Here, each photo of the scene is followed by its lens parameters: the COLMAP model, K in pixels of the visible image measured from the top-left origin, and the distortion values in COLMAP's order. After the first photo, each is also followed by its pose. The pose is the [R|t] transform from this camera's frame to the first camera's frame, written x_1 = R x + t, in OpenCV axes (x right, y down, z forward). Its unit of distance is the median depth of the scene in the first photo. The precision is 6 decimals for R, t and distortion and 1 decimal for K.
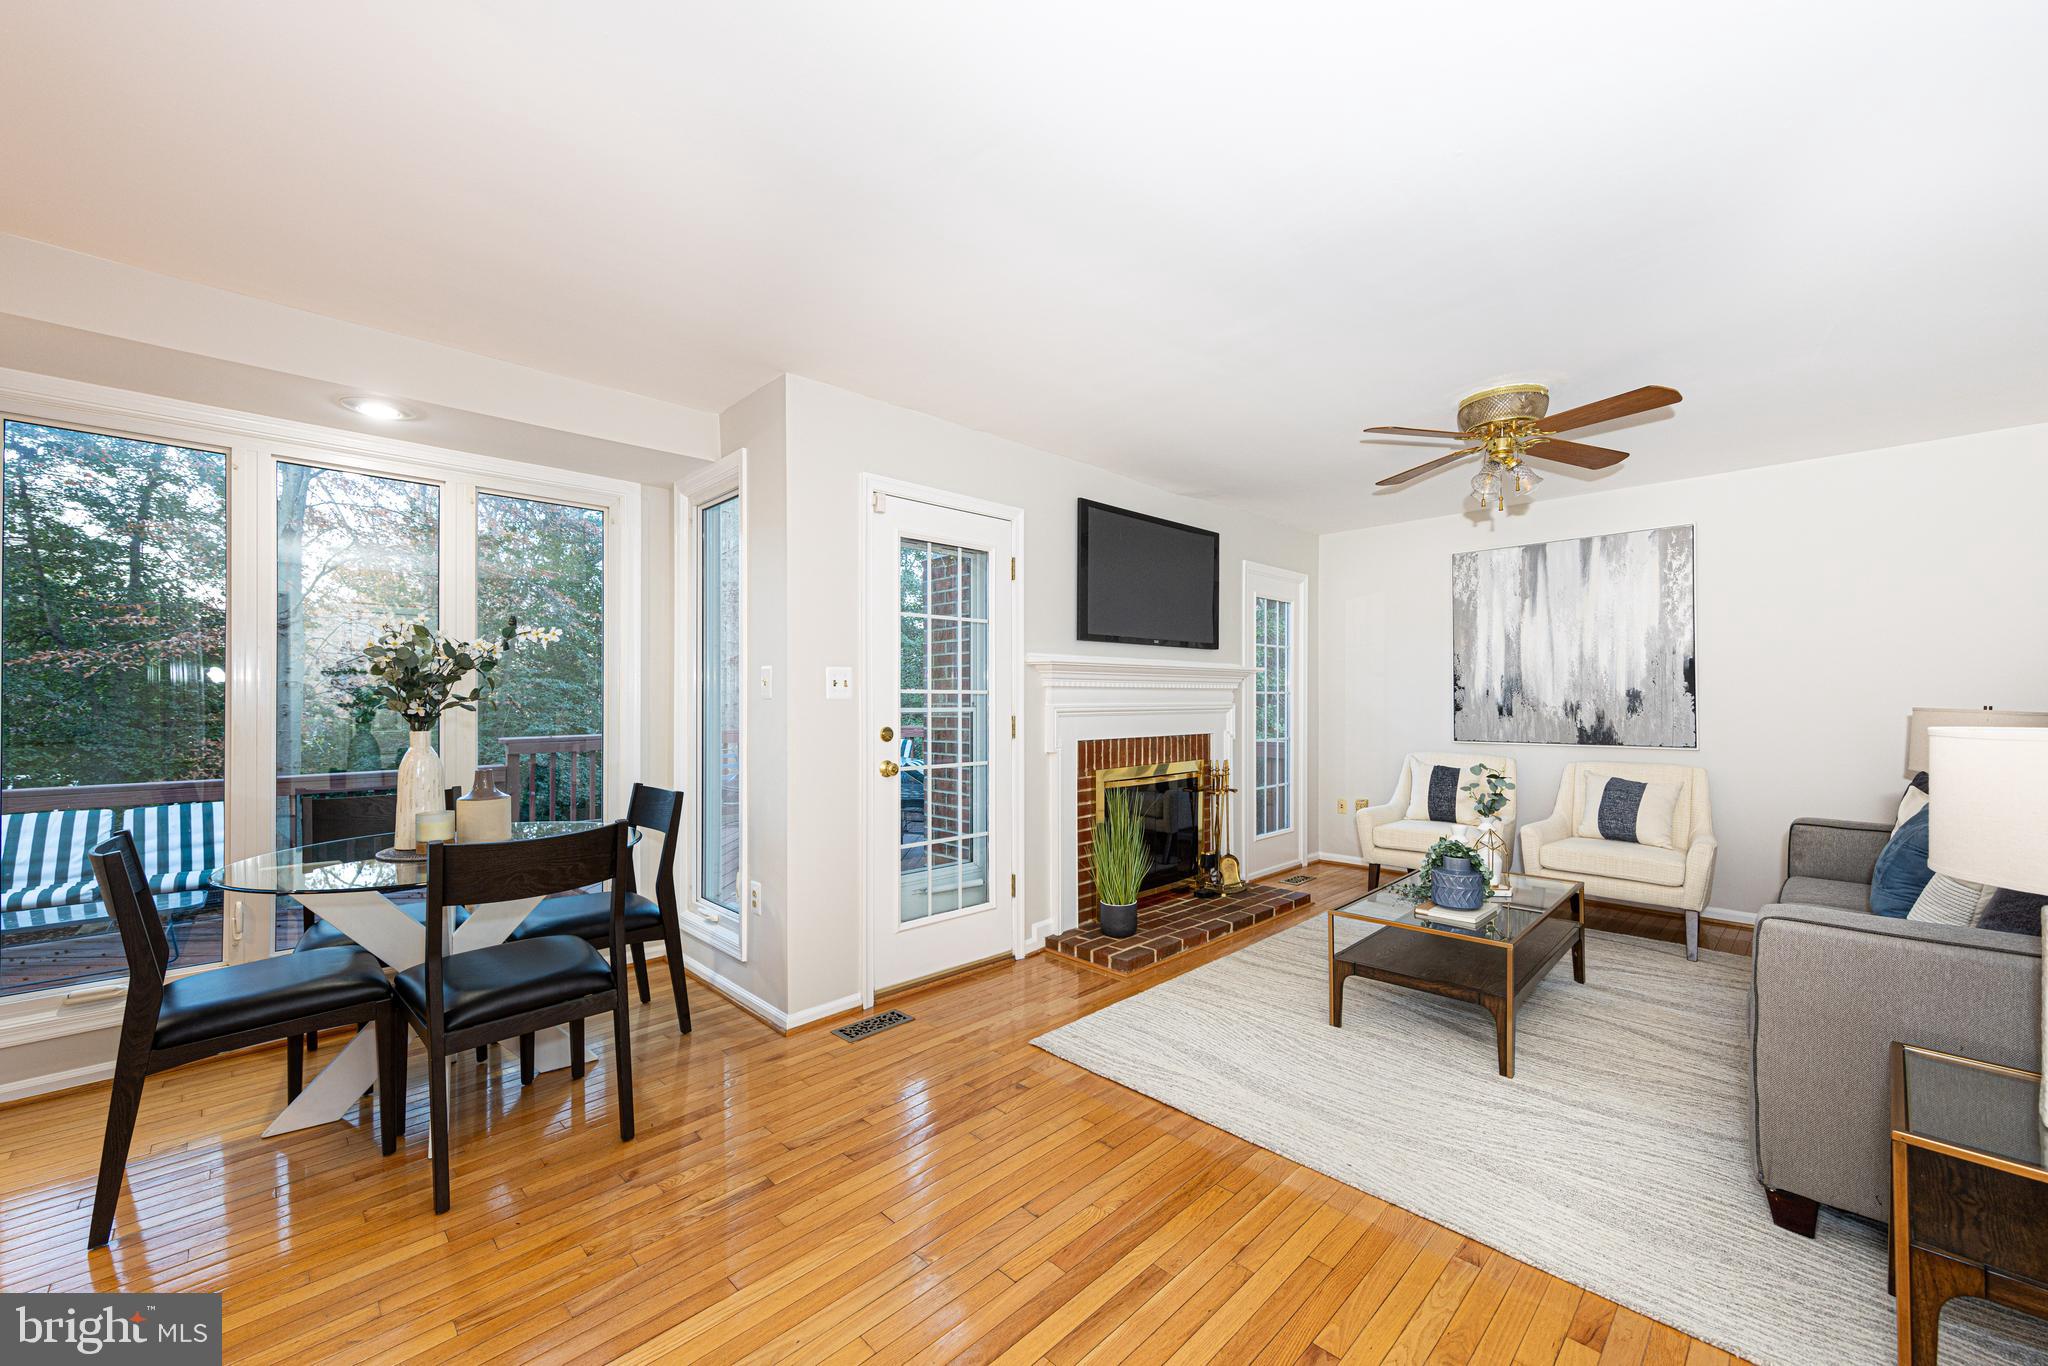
lens RADIAL K [[788.9, 0, 1031.3], [0, 788.9, 703.2], [0, 0, 1]] dist [-0.002546, -0.000076]
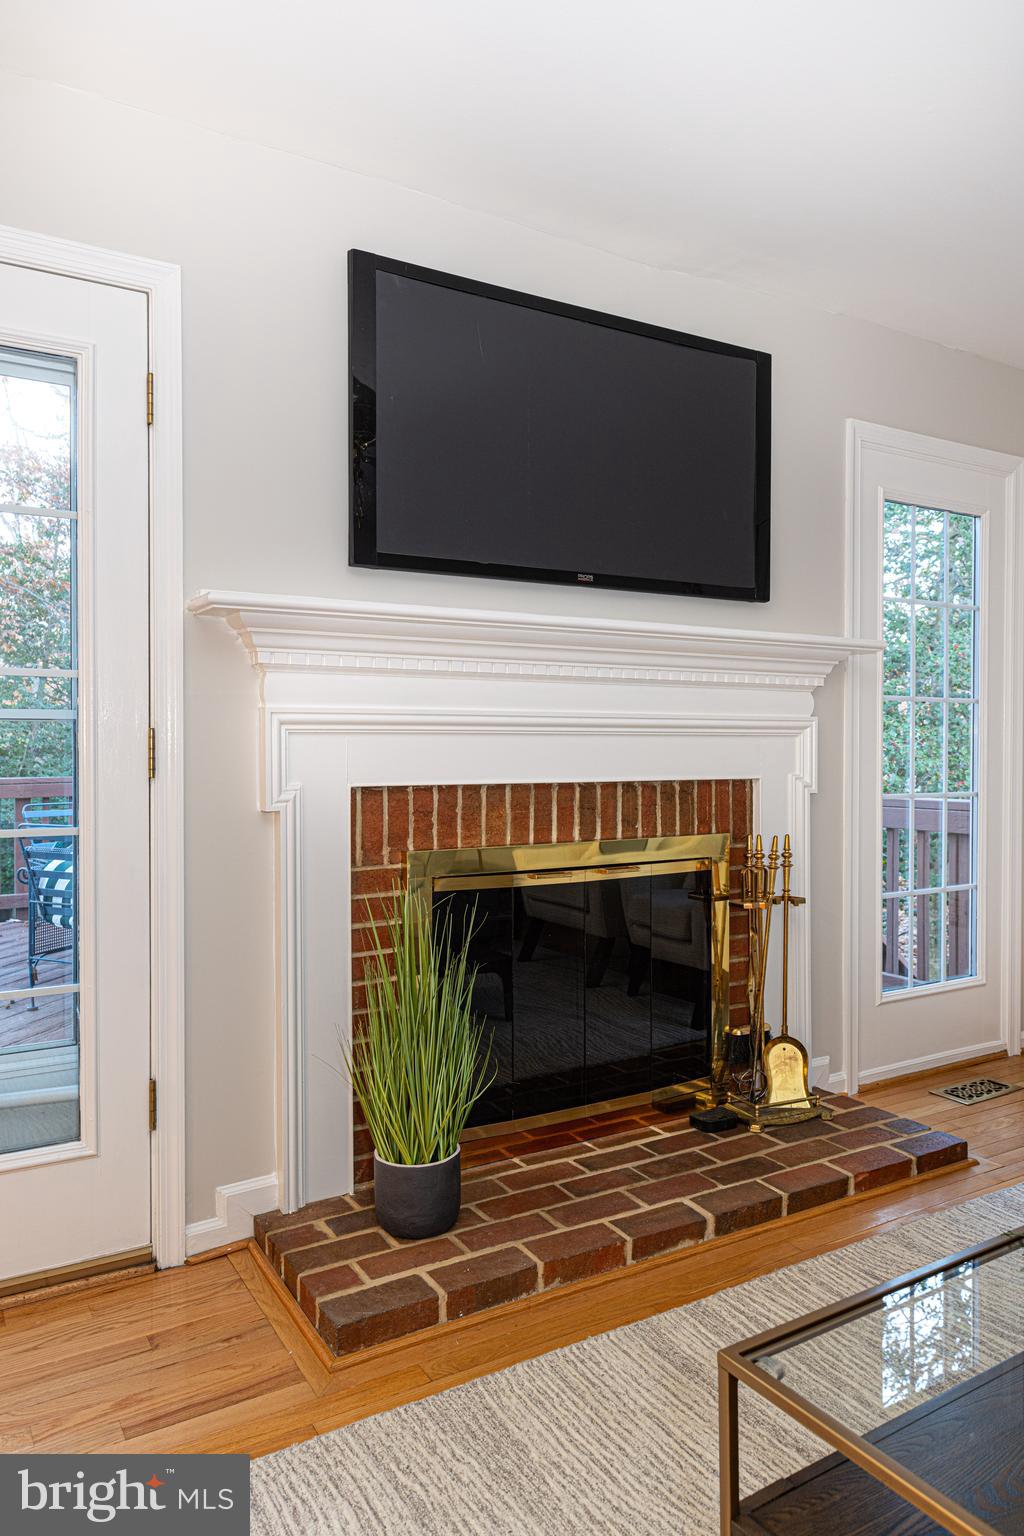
lens RADIAL K [[1026.5, 0, 508.6], [0, 1026.5, 752.2], [0, 0, 1]] dist [0.005533, -0.000646]
pose [[0.968224, 0.007978, -0.249958, 0.265982], [-0.006303, 0.999952, 0.007498, 0.020558], [0.250006, -0.005684, 0.968228, 0.402017]]
